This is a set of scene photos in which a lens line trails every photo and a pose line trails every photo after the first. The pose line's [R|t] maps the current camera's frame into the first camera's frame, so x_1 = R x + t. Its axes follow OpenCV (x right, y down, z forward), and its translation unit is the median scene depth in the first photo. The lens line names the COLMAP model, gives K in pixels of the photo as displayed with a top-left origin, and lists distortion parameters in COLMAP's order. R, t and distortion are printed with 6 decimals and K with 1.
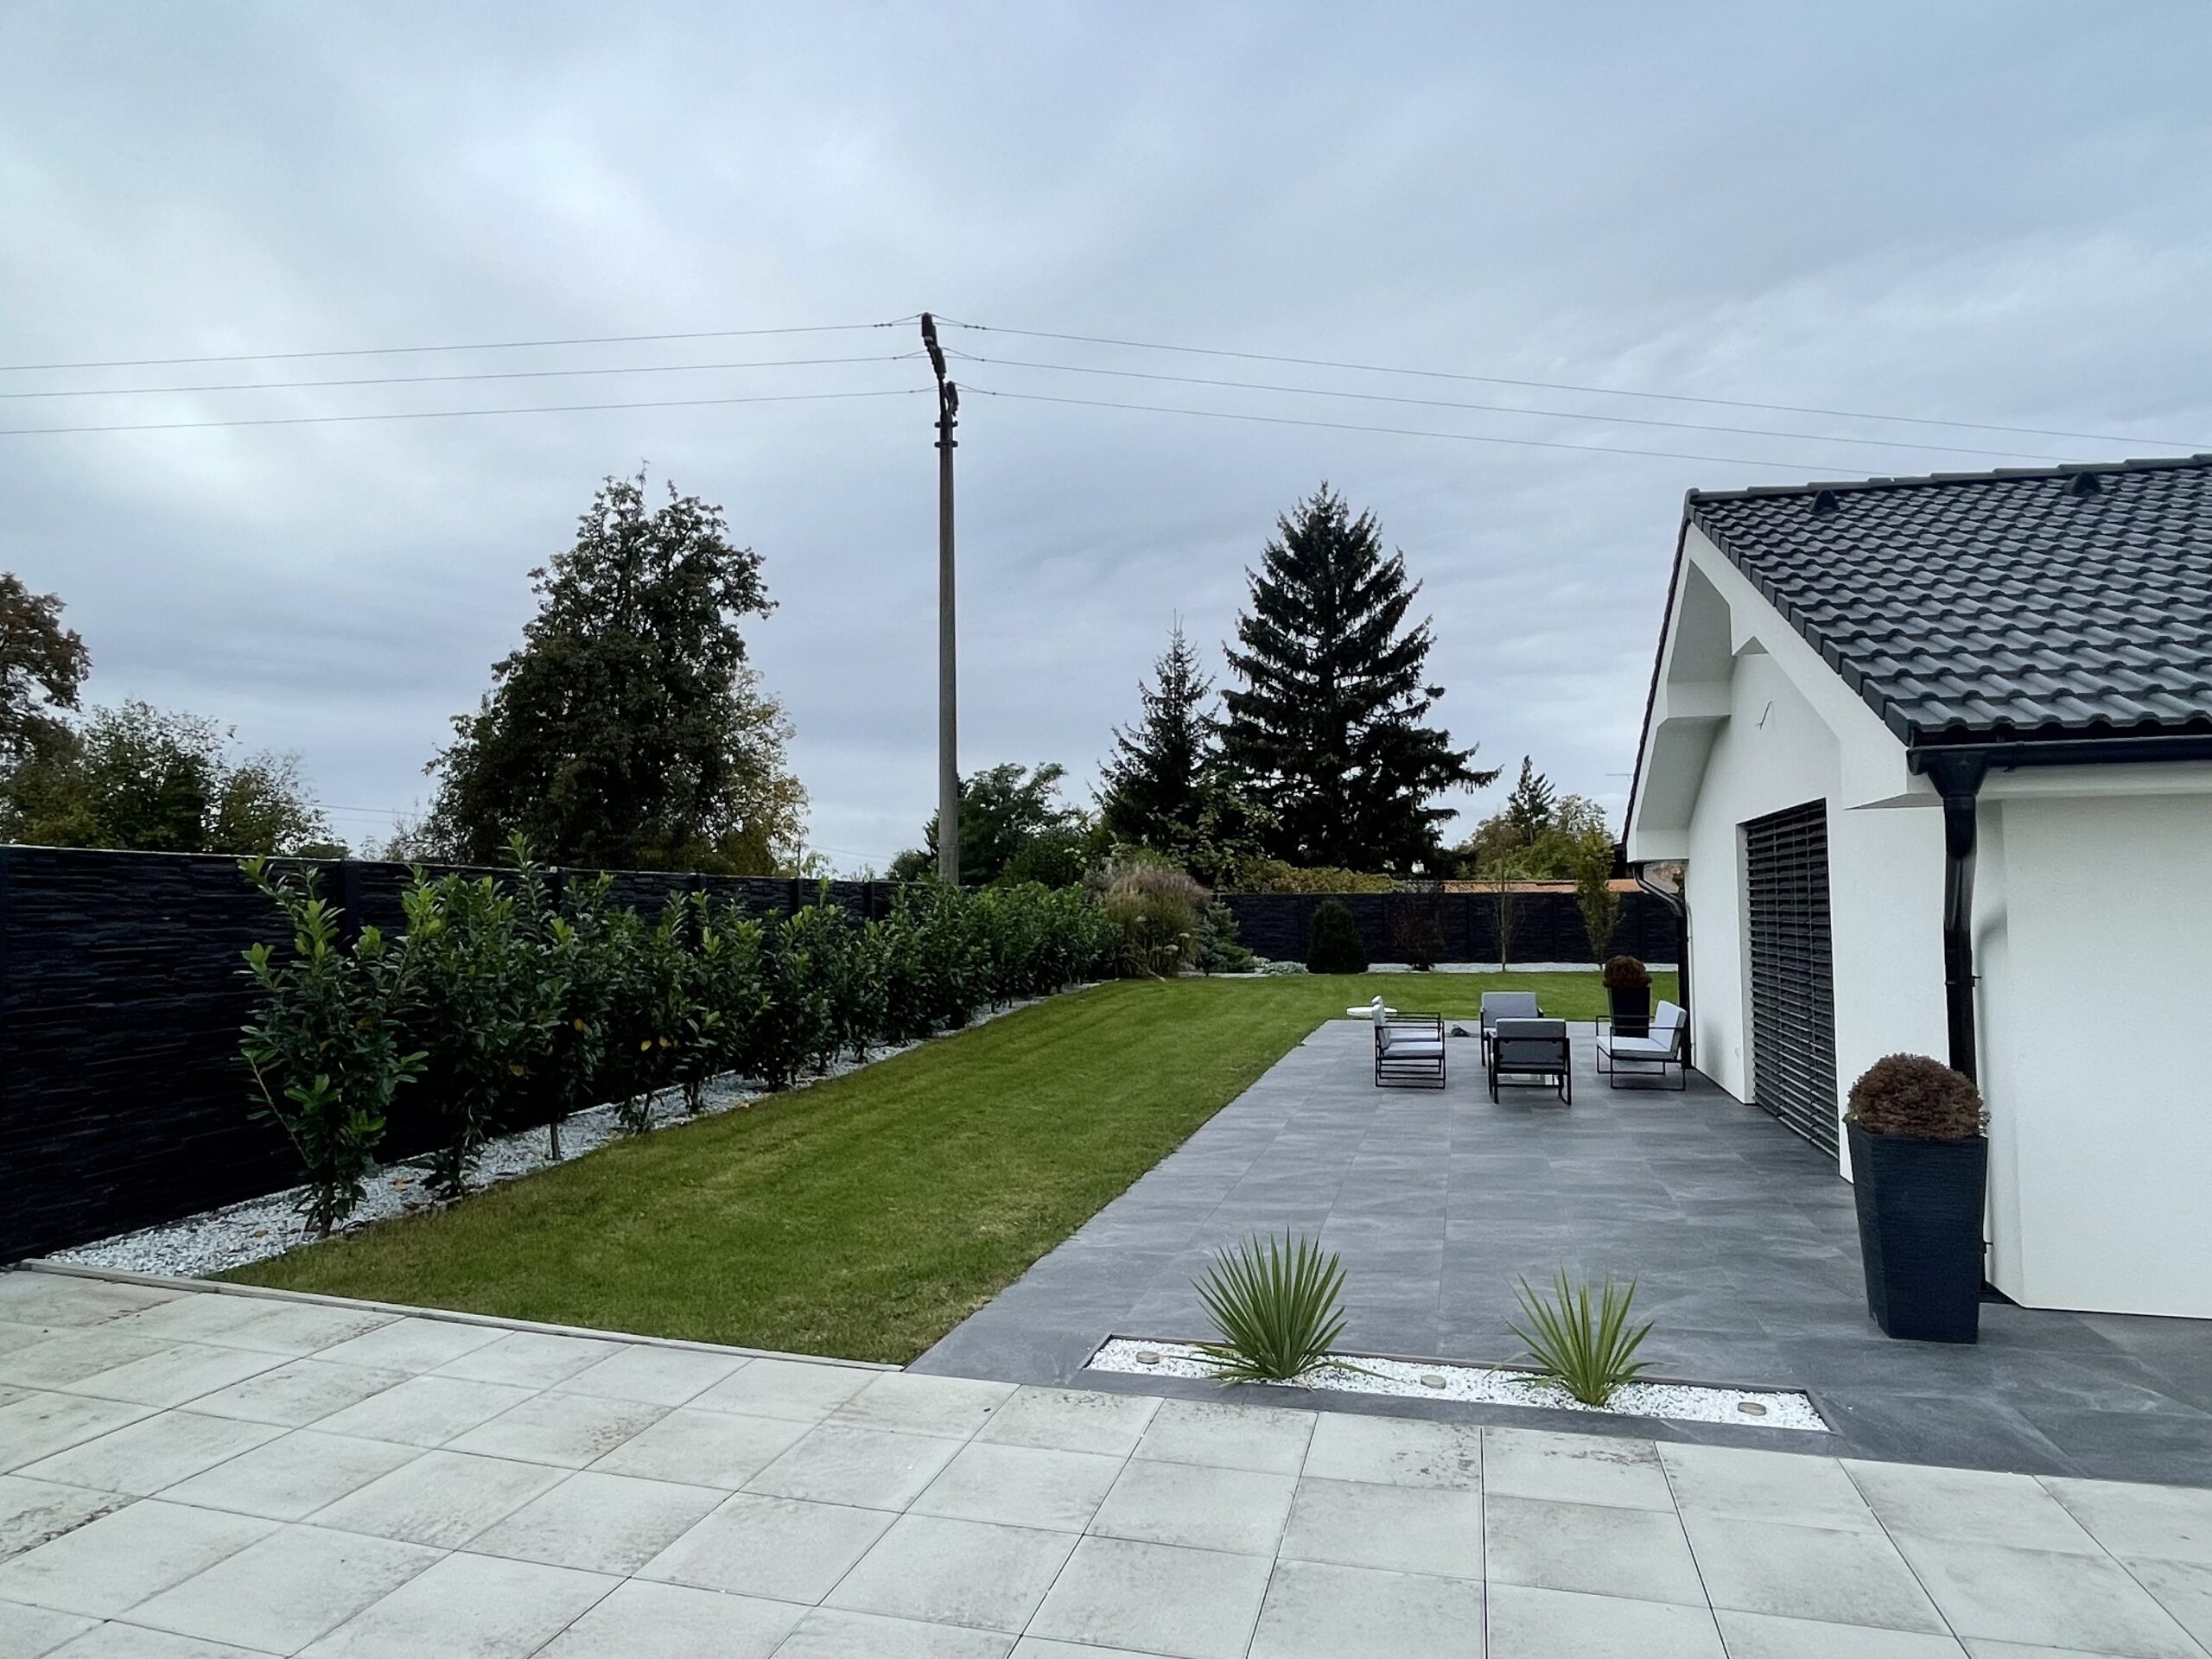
lens RADIAL K [[1357.8, 0, 1111.8], [0, 1357.8, 825.9], [0, 0, 1]] dist [-0.000449, -0.000485]
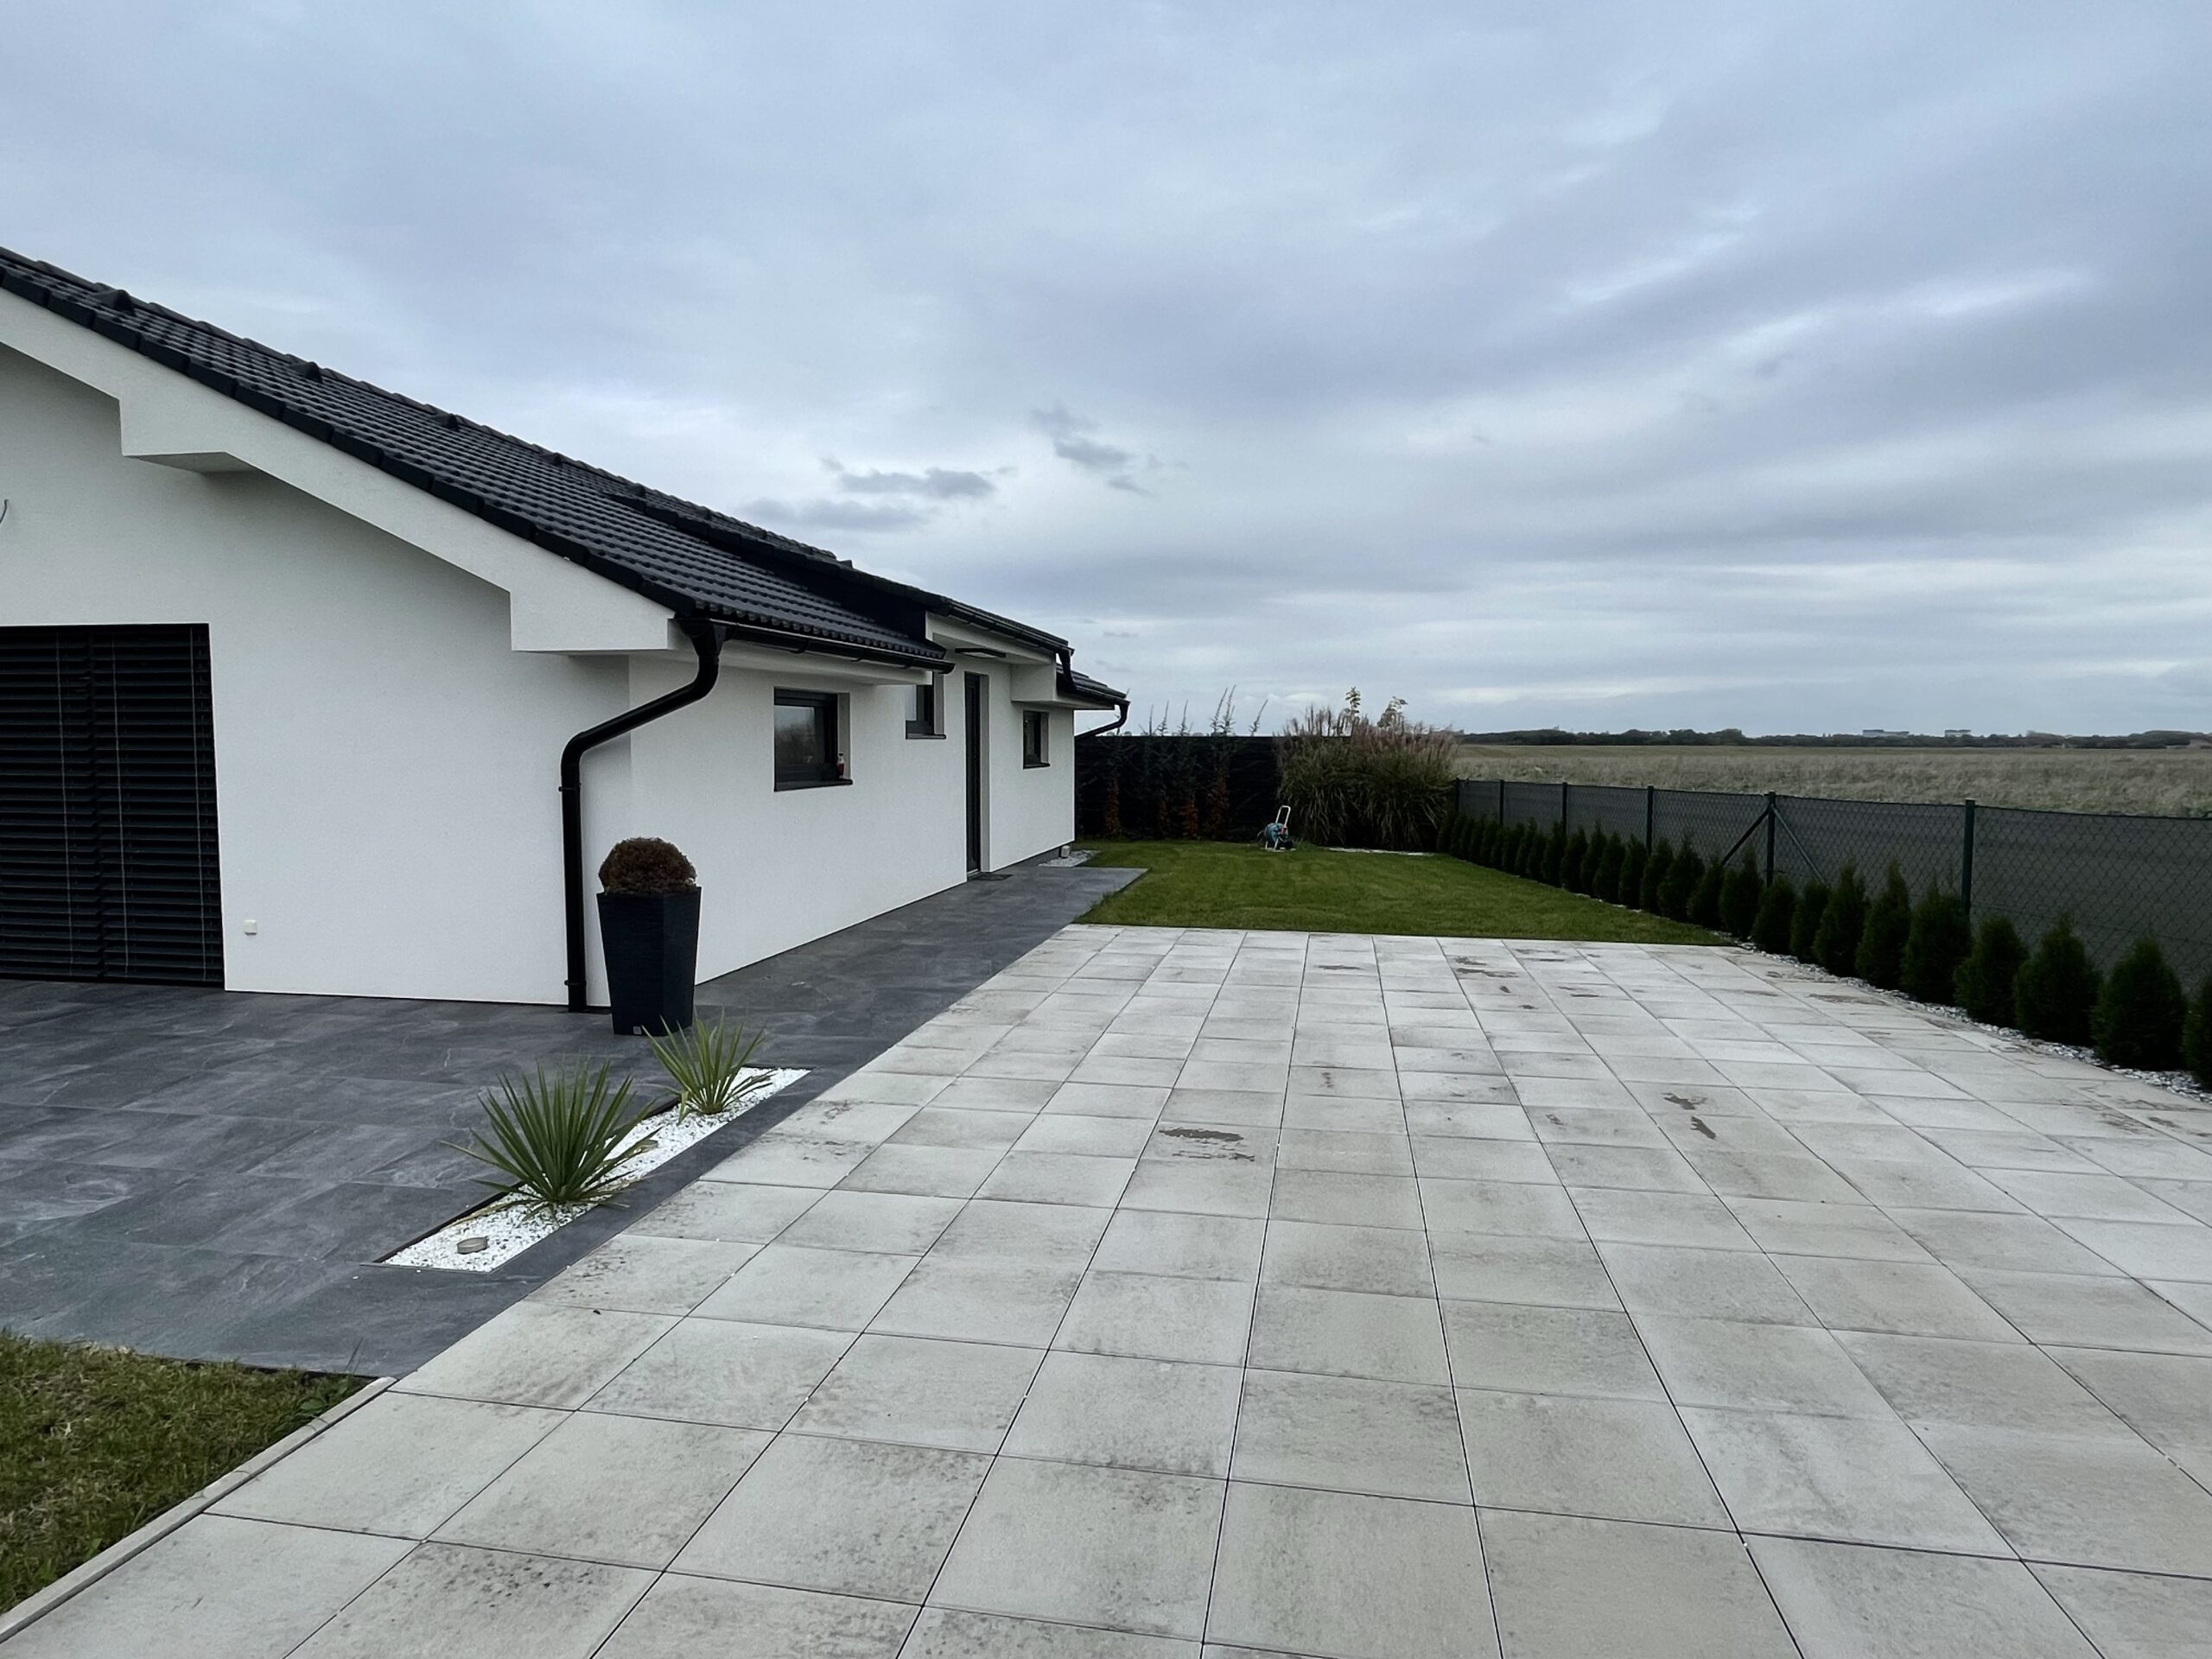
lens RADIAL K [[1269.9, 0, 1106.0], [0, 1269.9, 829.5], [0, 0, 1]] dist [-0.004642, 0.000133]
pose [[-0.077872, -0.063274, 0.994953, -0.869392], [-0.059727, 0.996488, 0.058697, 0.067900], [-0.995173, -0.054855, -0.081377, 0.760987]]
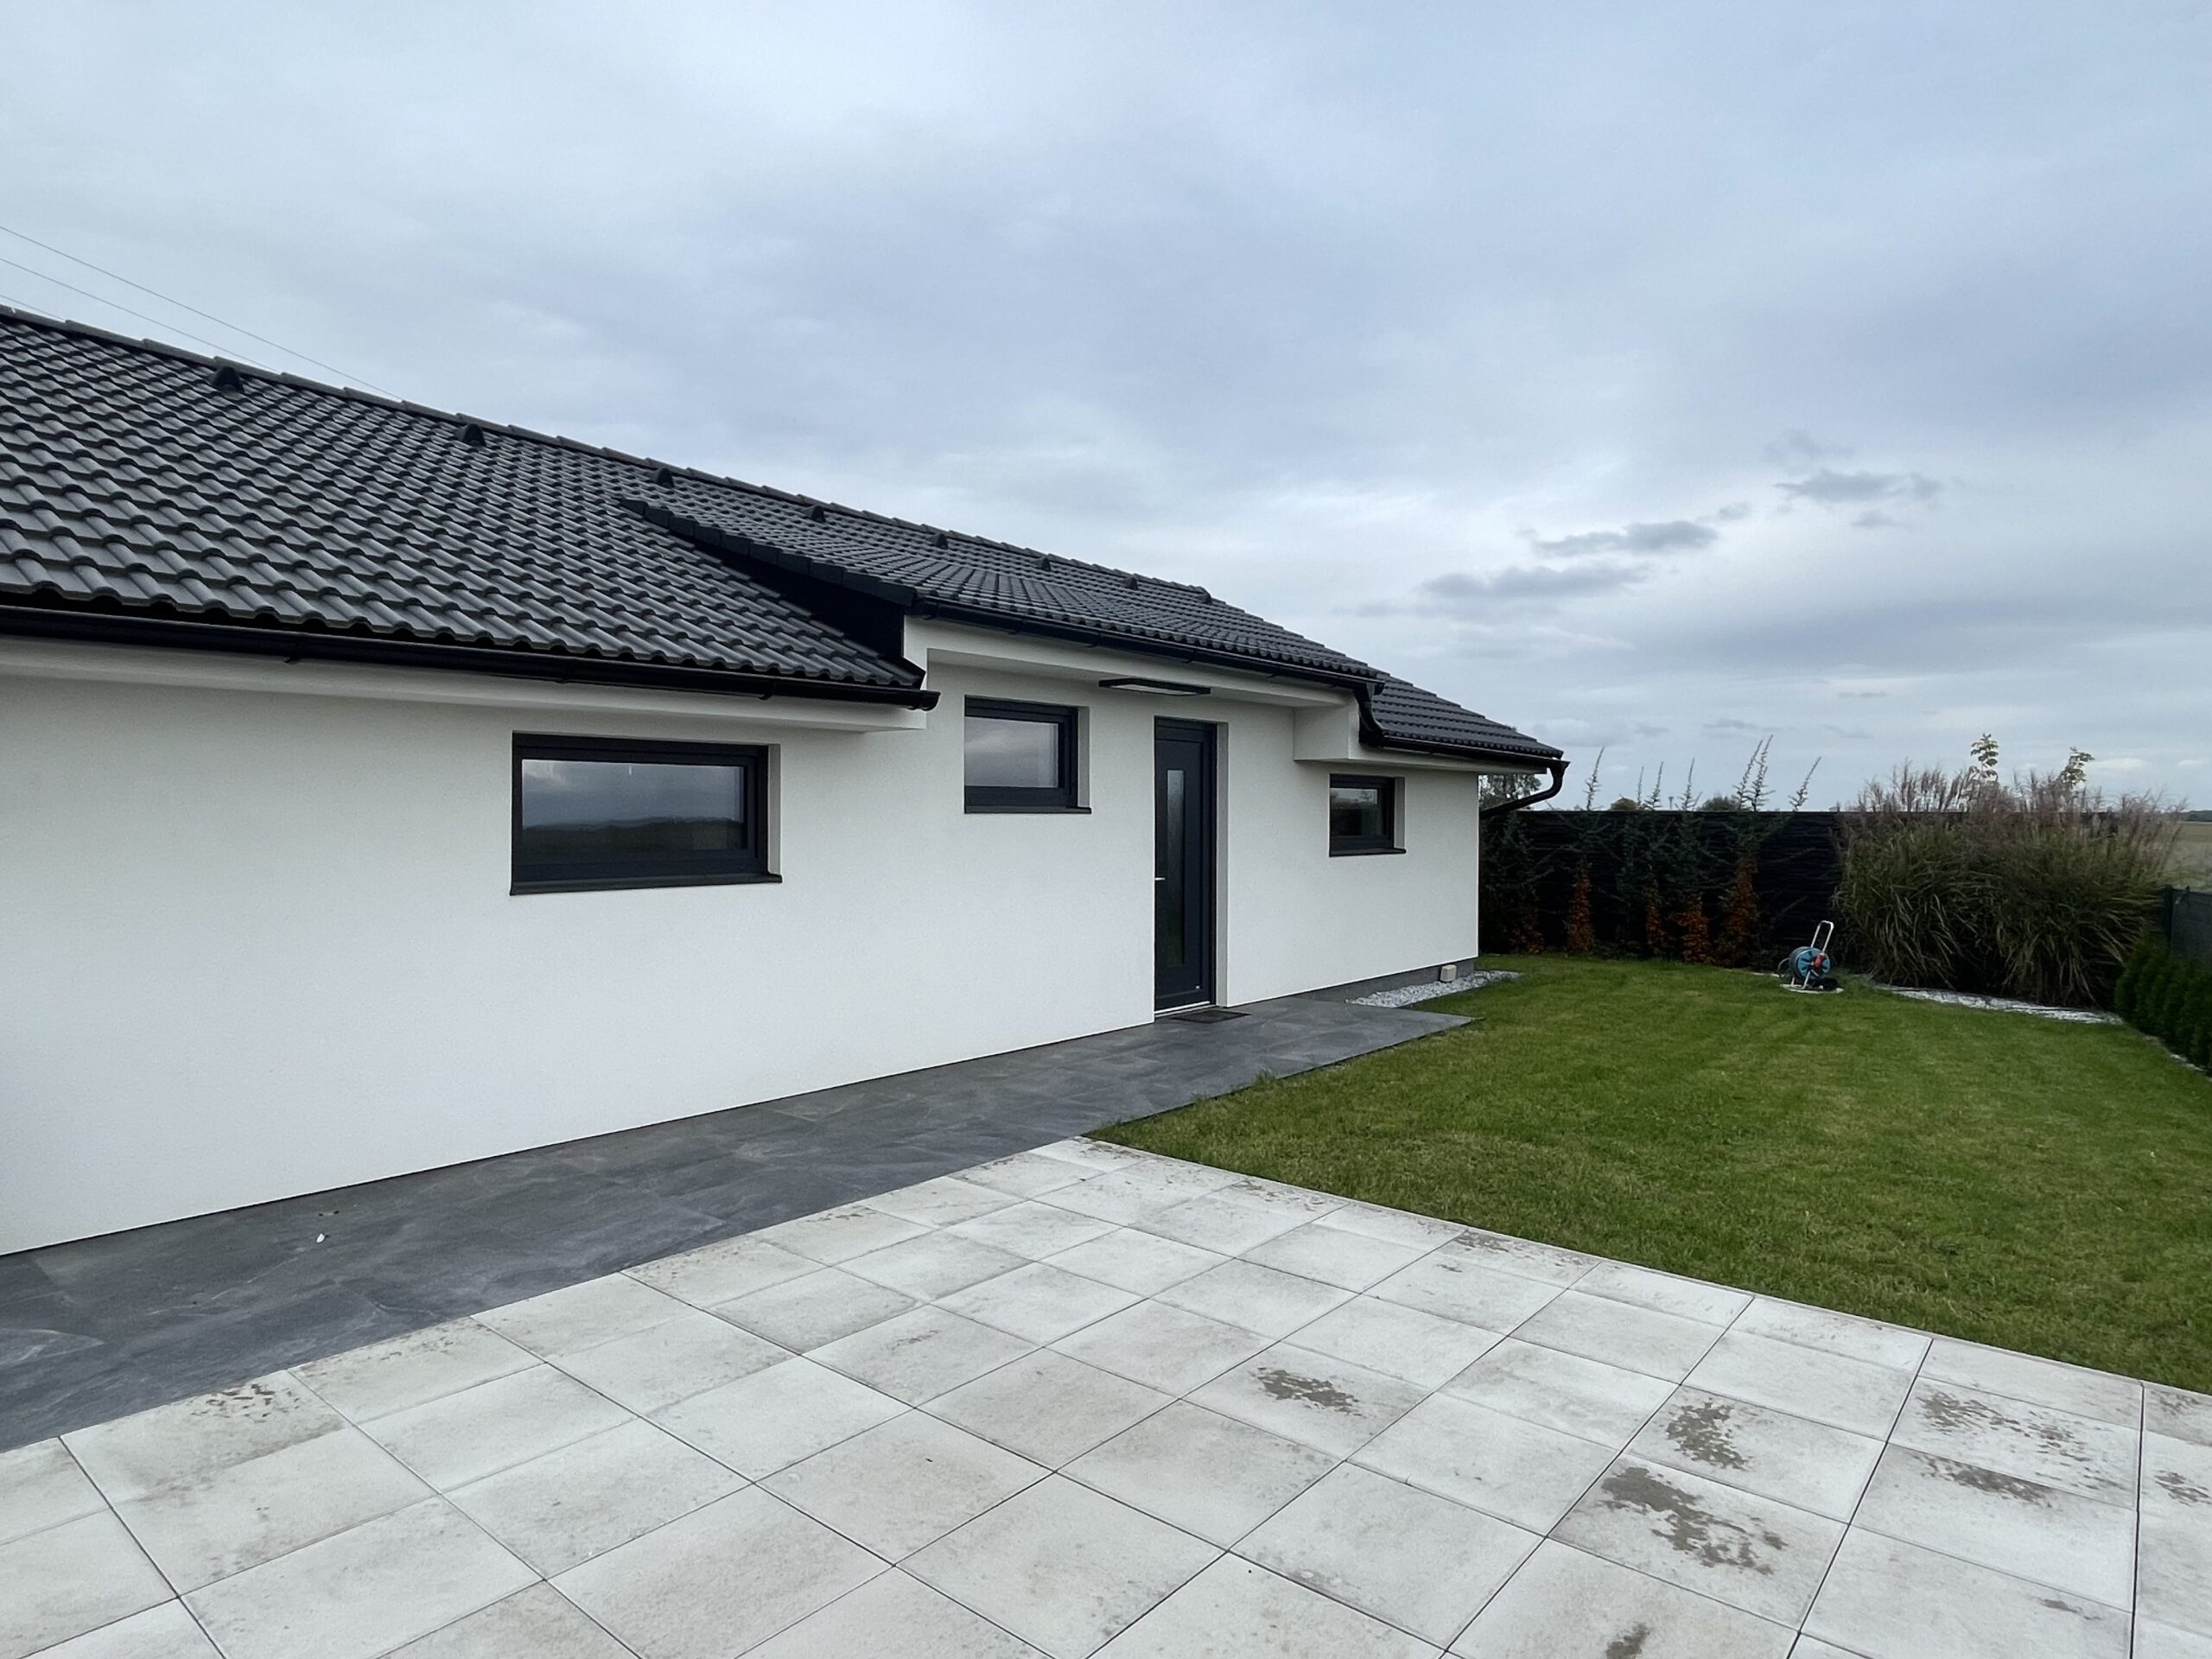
lens RADIAL K [[1269.9, 0, 1106.0], [0, 1269.9, 829.5], [0, 0, 1]] dist [-0.004642, 0.000133]
pose [[0.427838, -0.002328, 0.903852, 0.294468], [-0.060541, 0.997677, 0.031226, 0.013801], [-0.901826, -0.068080, 0.426703, 0.021371]]
